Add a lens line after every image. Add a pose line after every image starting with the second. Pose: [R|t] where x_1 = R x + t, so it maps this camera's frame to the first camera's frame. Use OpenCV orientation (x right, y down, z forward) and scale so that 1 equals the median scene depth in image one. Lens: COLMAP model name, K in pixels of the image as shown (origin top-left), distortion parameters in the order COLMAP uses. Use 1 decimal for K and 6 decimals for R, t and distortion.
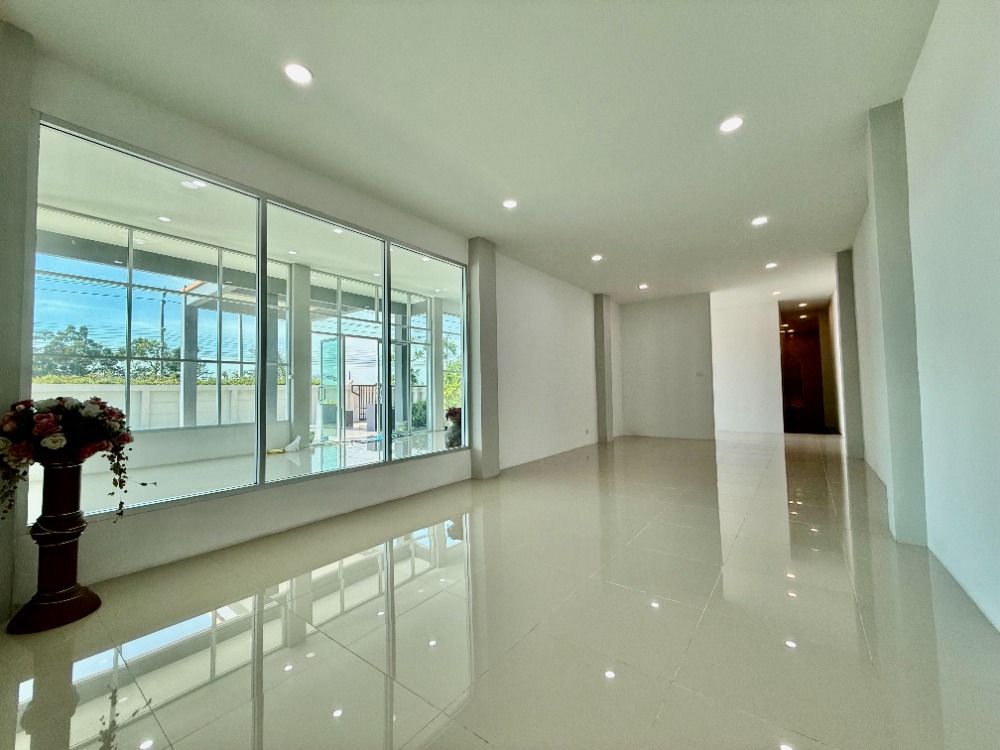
lens RADIAL K [[393.6, 0, 501.8], [0, 393.6, 375.6], [0, 0, 1]] dist [-0.026758, 0.001365]
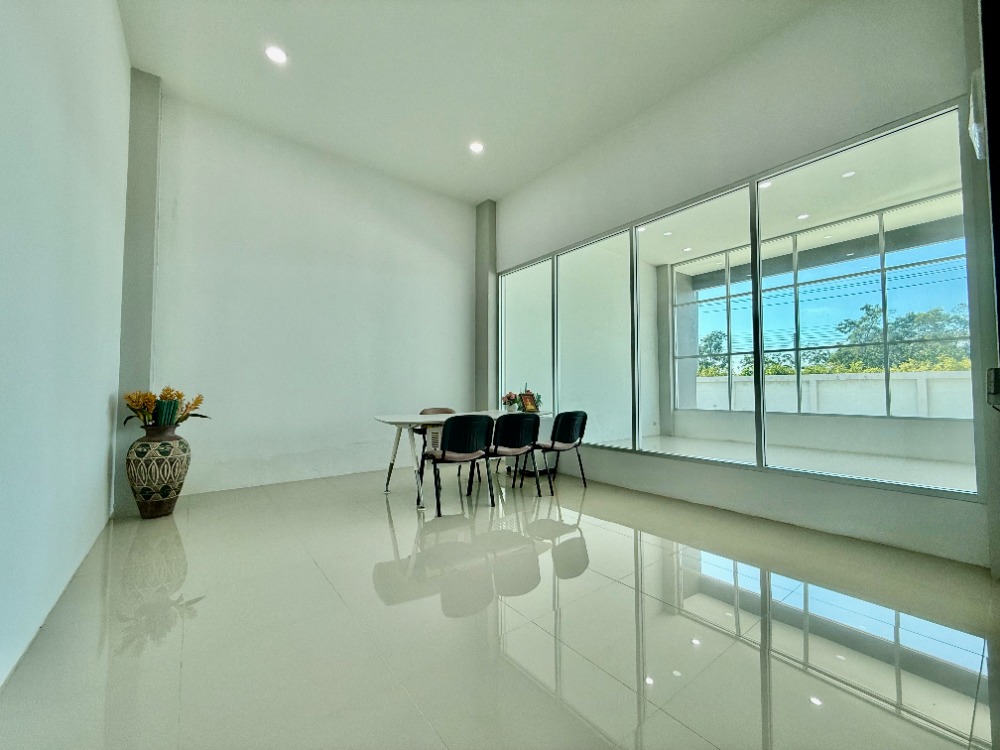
lens RADIAL K [[393.6, 0, 502.3], [0, 393.6, 376.4], [0, 0, 1]] dist [-0.026758, 0.001365]
pose [[-0.274365, -0.014096, -0.961522, 0.419037], [0.056254, 0.997945, -0.030682, 0.021194], [0.959979, -0.062508, -0.273008, 0.539836]]
